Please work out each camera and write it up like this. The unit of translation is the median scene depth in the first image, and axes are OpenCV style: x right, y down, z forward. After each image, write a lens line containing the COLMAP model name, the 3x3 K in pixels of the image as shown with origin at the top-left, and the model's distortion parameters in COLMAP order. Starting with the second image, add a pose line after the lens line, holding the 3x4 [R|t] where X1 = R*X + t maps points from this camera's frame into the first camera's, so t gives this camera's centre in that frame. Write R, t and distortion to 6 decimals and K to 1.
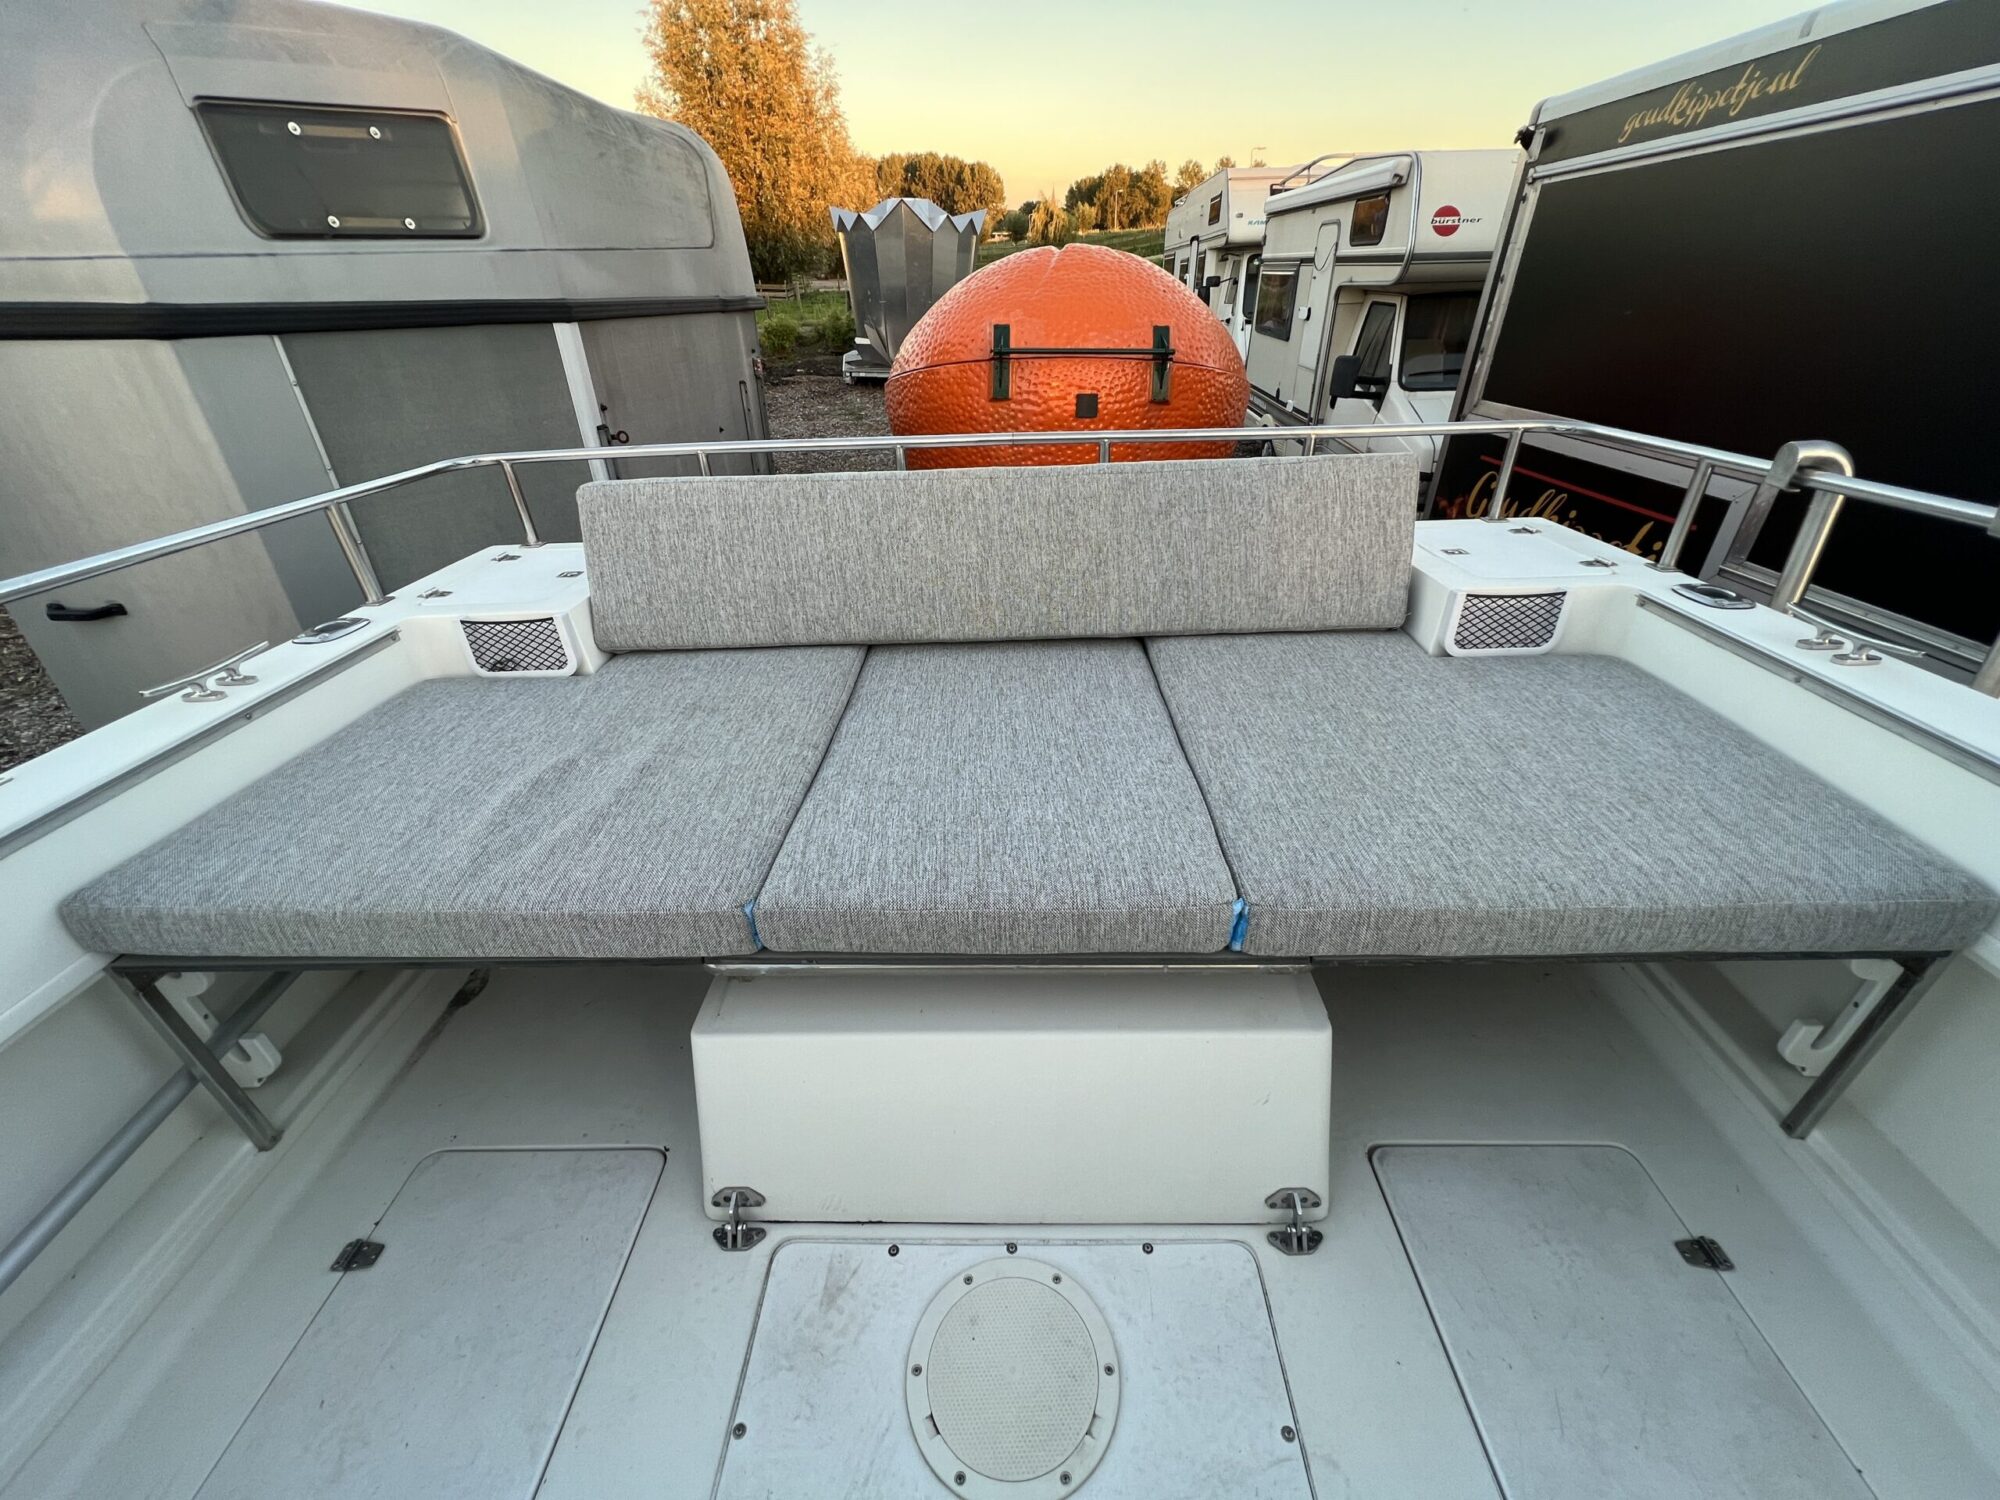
lens RADIAL K [[798.6, 0, 998.9], [0, 798.6, 747.6], [0, 0, 1]] dist [-0.001968, 0.000411]
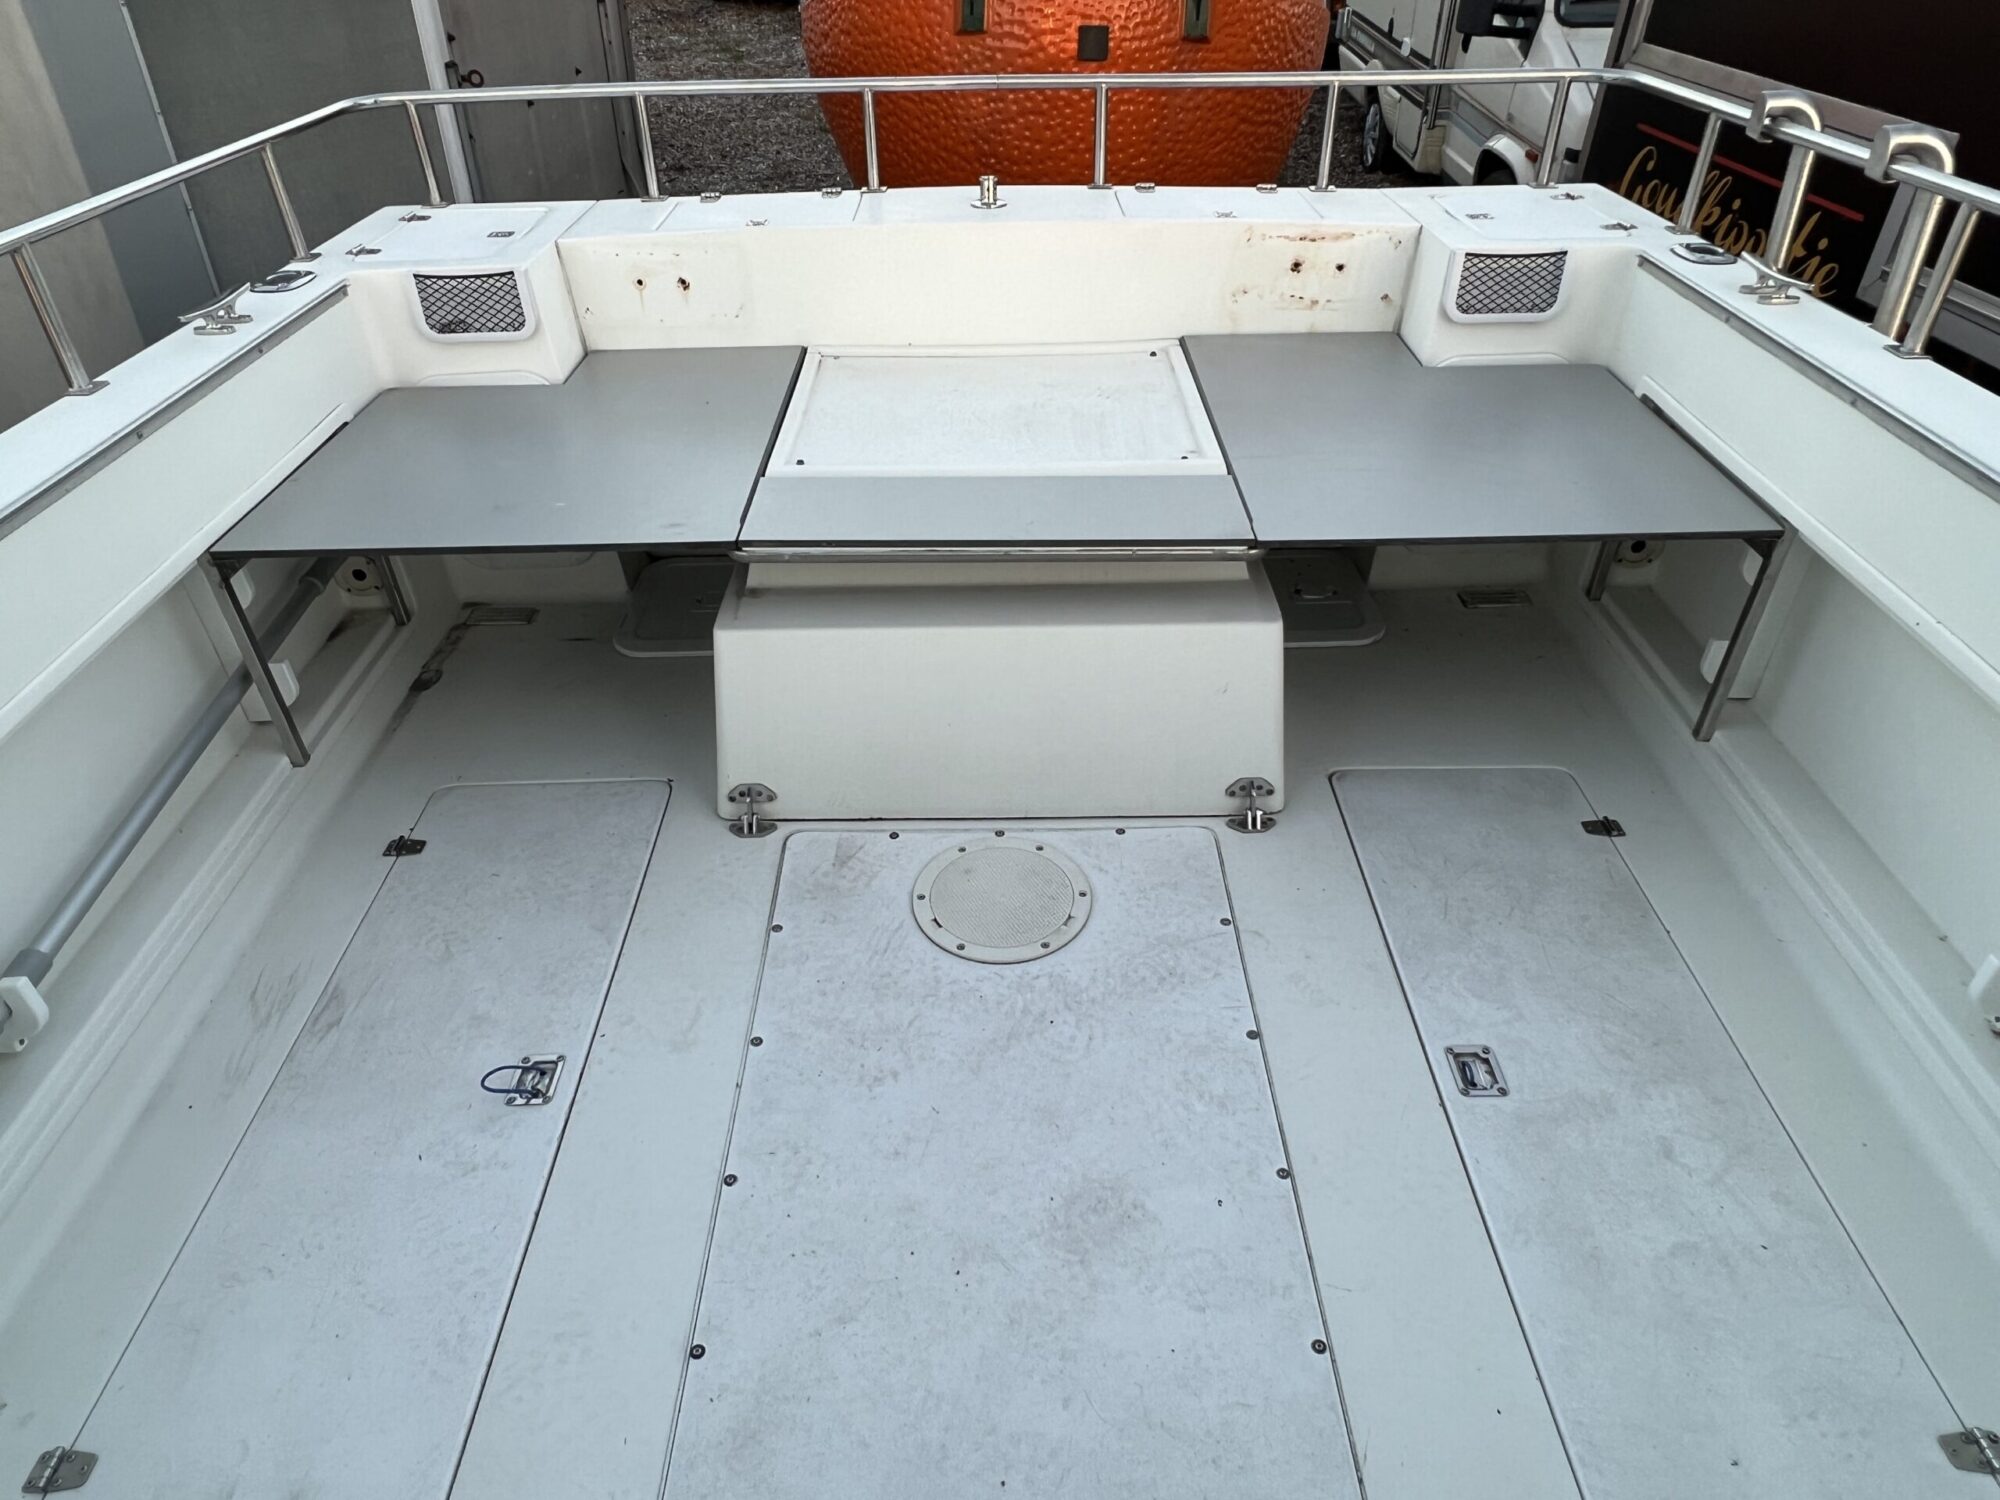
lens RADIAL K [[1303.0, 0, 985.5], [0, 1303.0, 756.1], [0, 0, 1]] dist [0.004360, -0.008465]
pose [[0.999722, 0.001247, 0.023532, -0.019397], [-0.003542, 0.995205, 0.097744, 0.140459], [-0.023298, -0.097800, 0.994933, -0.333035]]
